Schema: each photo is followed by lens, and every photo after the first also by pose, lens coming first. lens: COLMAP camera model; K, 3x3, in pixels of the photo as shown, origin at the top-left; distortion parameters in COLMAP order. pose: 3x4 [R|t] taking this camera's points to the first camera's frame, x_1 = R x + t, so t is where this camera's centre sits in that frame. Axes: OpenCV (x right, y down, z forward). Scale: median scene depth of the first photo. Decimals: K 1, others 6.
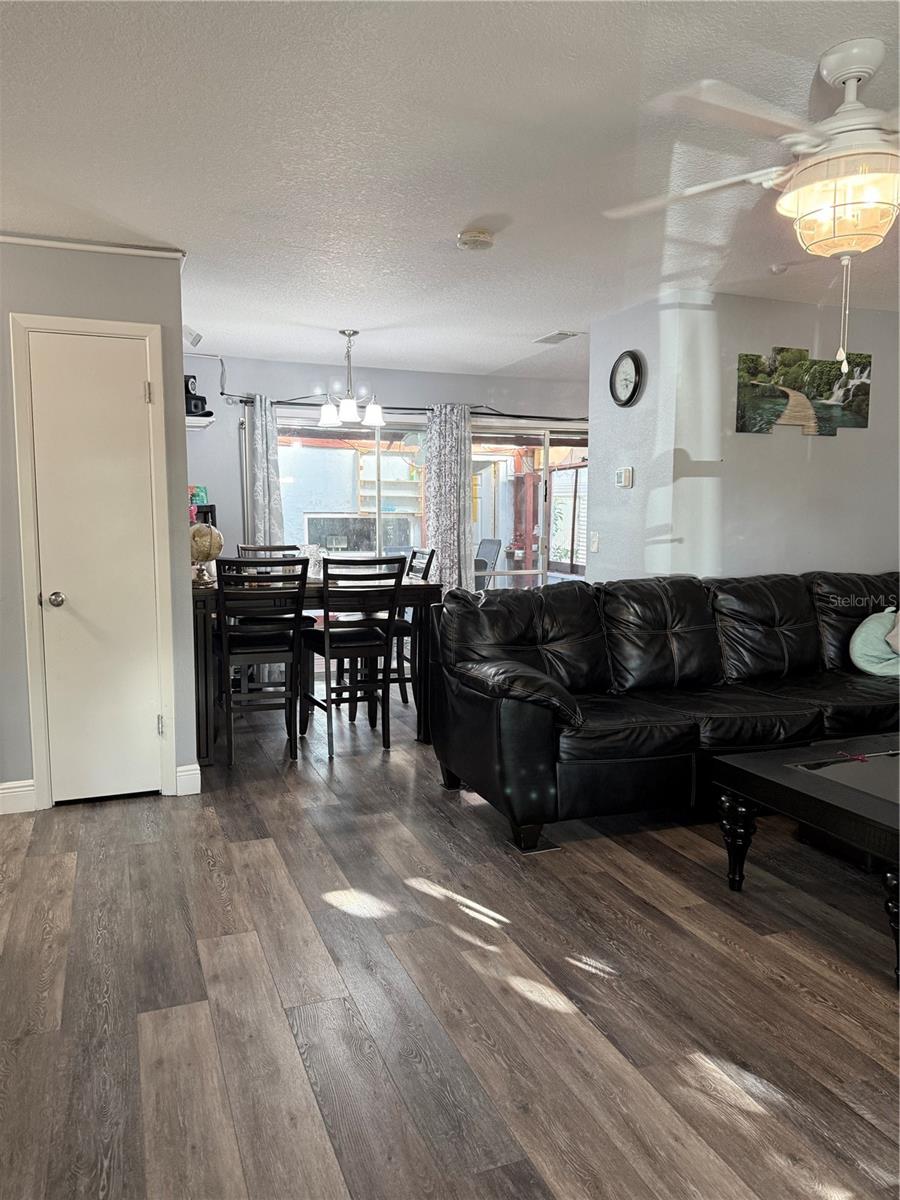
lens RADIAL K [[848.5, 0, 442.6], [0, 848.5, 602.1], [0, 0, 1]] dist [0.055272, -0.066498]
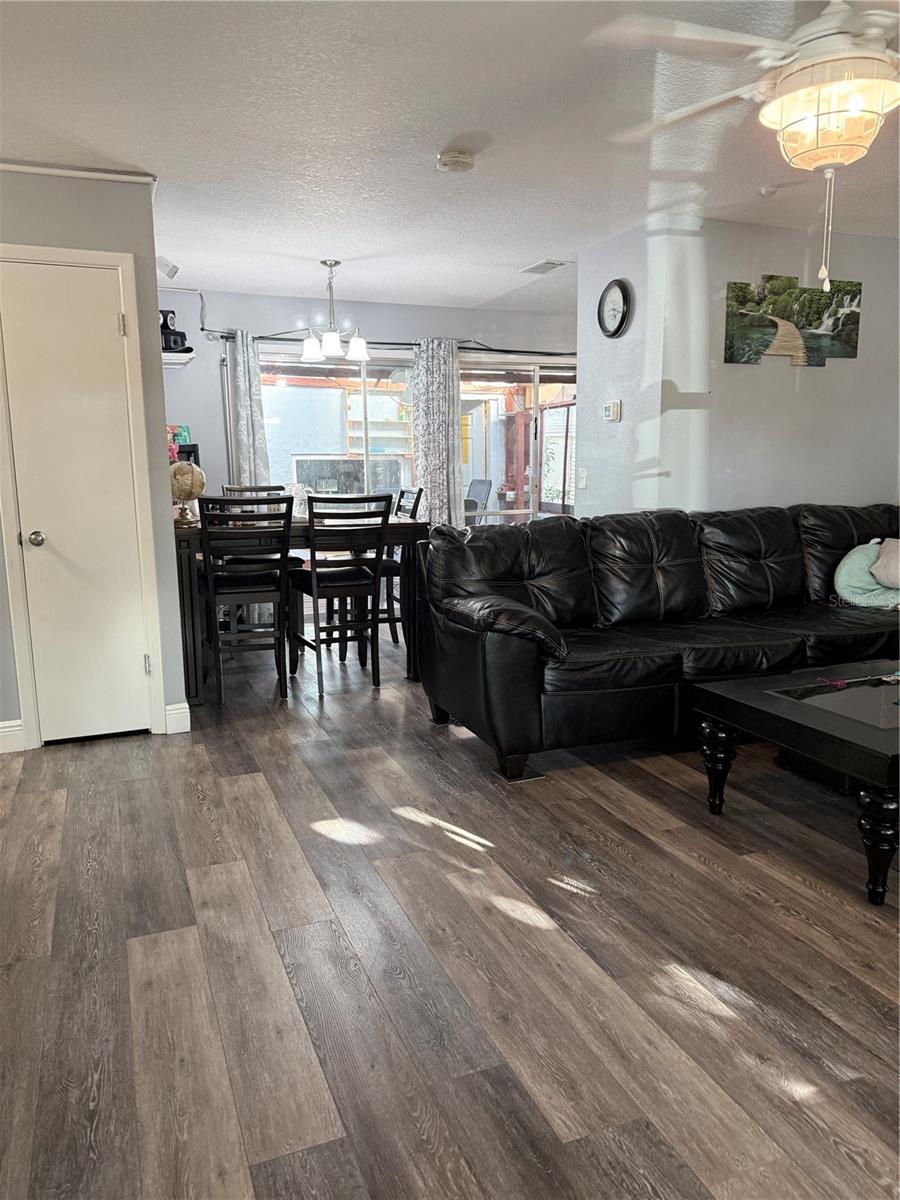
lens RADIAL K [[848.5, 0, 452.5], [0, 848.5, 602.0], [0, 0, 1]] dist [0.055272, -0.066498]
pose [[0.999787, -0.013029, 0.016030, 0.011347], [0.011988, 0.997916, 0.063407, 0.012038], [-0.016823, -0.063201, 0.997859, 0.001537]]
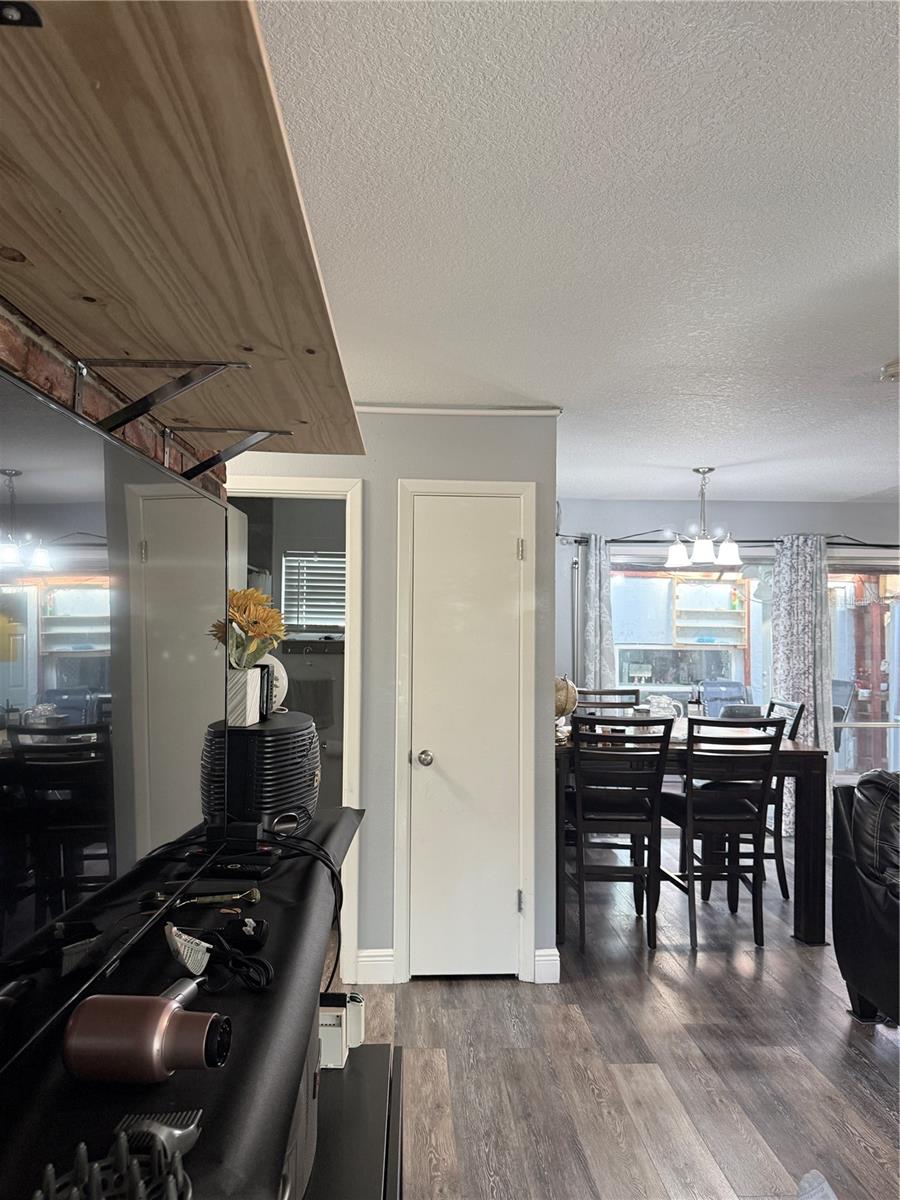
lens RADIAL K [[848.5, 0, 446.0], [0, 848.5, 601.0], [0, 0, 1]] dist [0.055272, -0.066498]
pose [[0.951746, -0.003919, -0.306862, -0.122009], [-0.037087, 0.991121, -0.127685, -0.056445], [0.304637, 0.132904, 0.943150, 0.062677]]
